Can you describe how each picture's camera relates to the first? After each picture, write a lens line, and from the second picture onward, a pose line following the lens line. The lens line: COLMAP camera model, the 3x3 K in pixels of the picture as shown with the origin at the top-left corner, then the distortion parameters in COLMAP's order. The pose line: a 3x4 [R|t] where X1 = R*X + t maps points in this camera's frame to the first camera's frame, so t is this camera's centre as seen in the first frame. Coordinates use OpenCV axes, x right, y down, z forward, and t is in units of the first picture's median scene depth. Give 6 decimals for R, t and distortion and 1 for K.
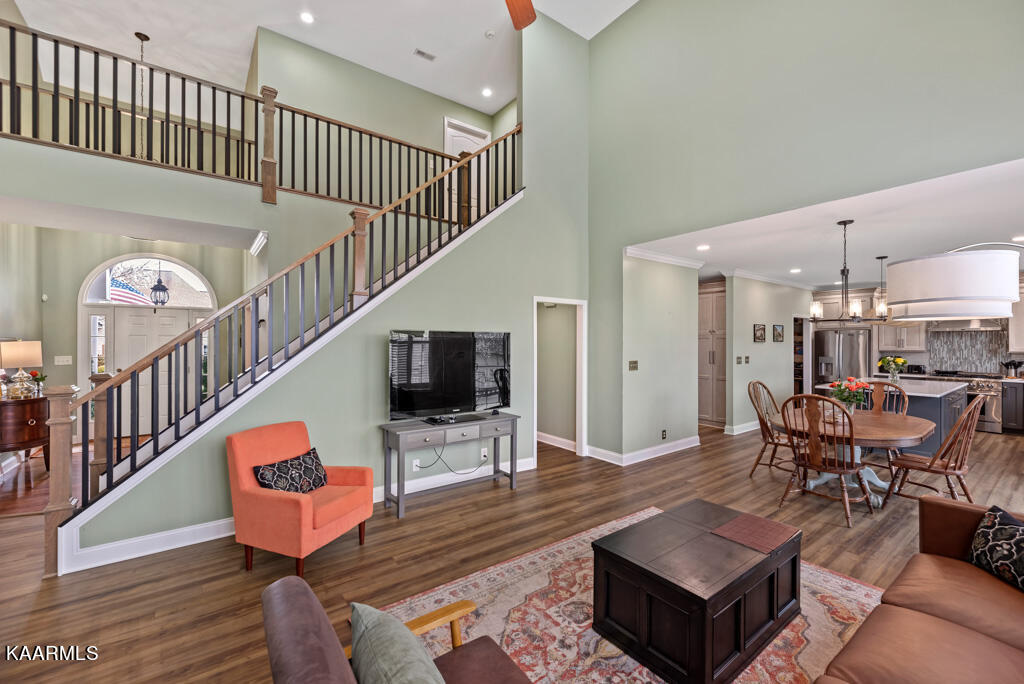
lens RADIAL K [[414.5, 0, 515.9], [0, 414.5, 340.7], [0, 0, 1]] dist [-0.000585, 0.000314]
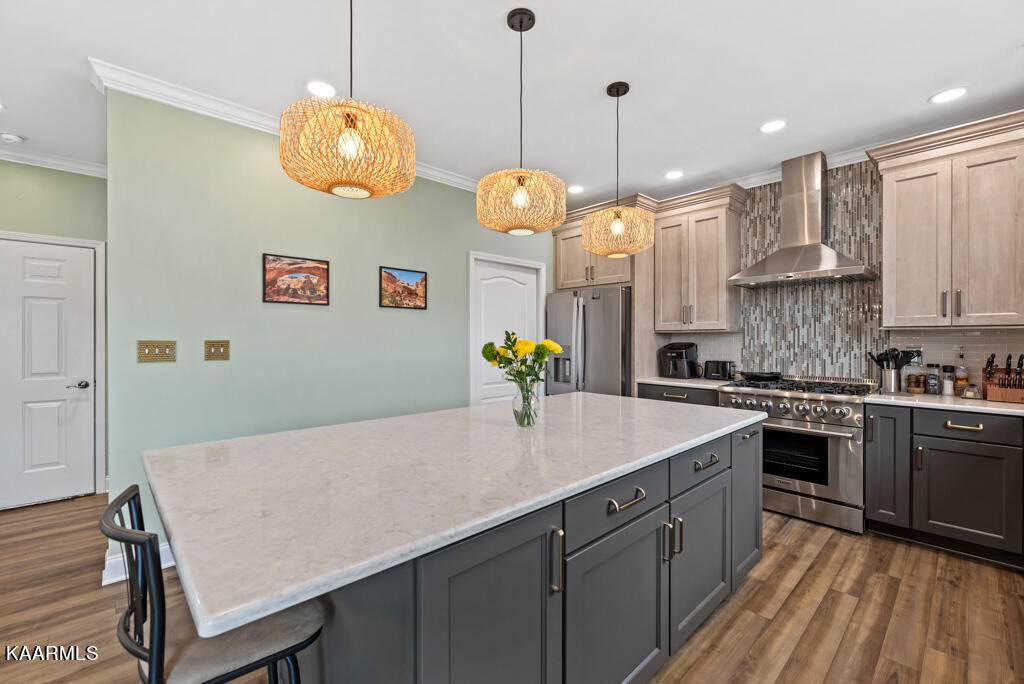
lens RADIAL K [[440.1, 0, 503.3], [0, 440.1, 337.8], [0, 0, 1]] dist [-0.001367, -0.000356]
pose [[0.993536, -0.001772, 0.113508, 0.761106], [0.001443, 0.999995, 0.002986, 0.034929], [-0.113512, -0.002803, 0.993533, 0.605678]]
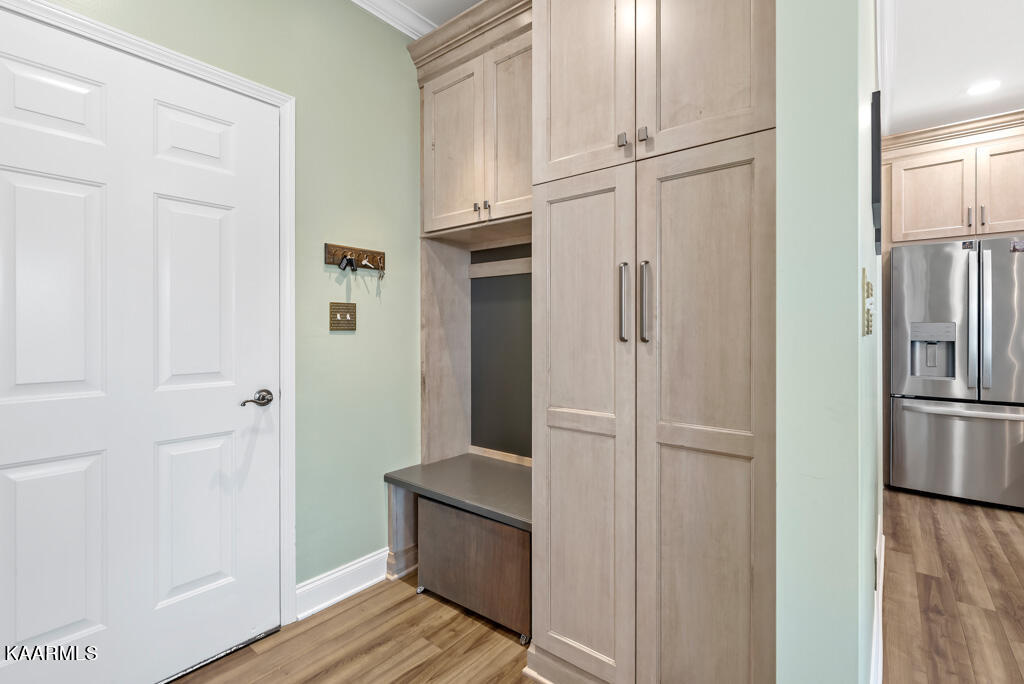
lens RADIAL K [[464.2, 0, 514.6], [0, 464.2, 334.1], [0, 0, 1]] dist [0.005461, -0.000043]
pose [[0.966601, -0.003658, 0.256258, 0.406112], [0.000385, 0.999918, 0.012820, 0.052642], [-0.256284, -0.012294, 0.966523, 0.887301]]
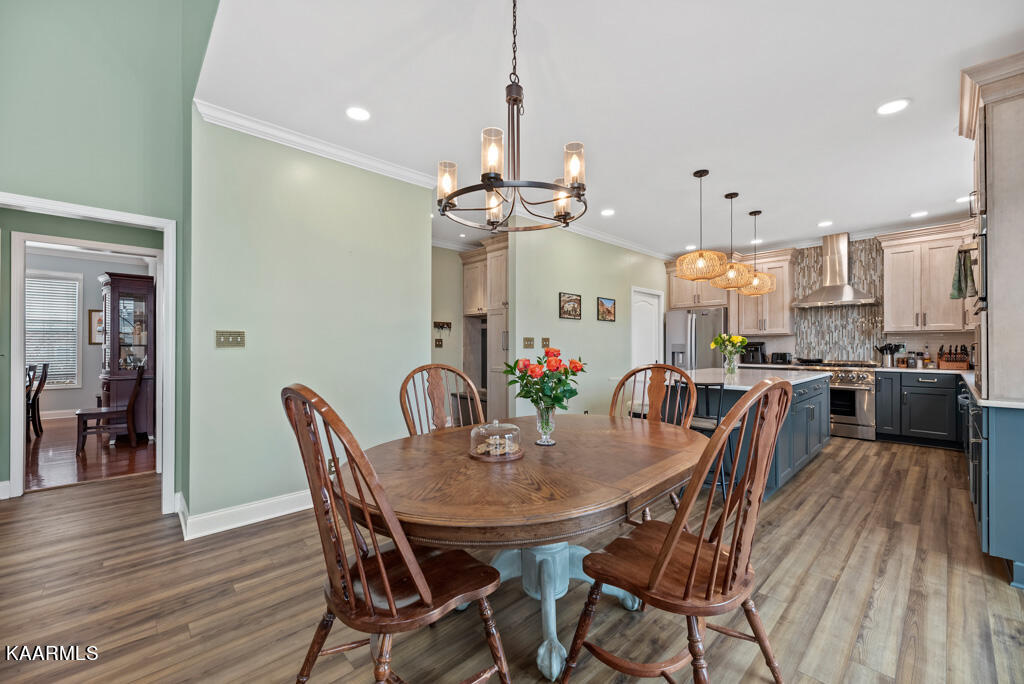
lens RADIAL K [[414.5, 0, 506.3], [0, 414.5, 343.6], [0, 0, 1]] dist [-0.000585, 0.000314]
pose [[0.992939, -0.000911, 0.118625, 0.413663], [0.001249, 0.999995, -0.002769, 0.049397], [-0.118621, 0.002897, 0.992935, 0.329575]]
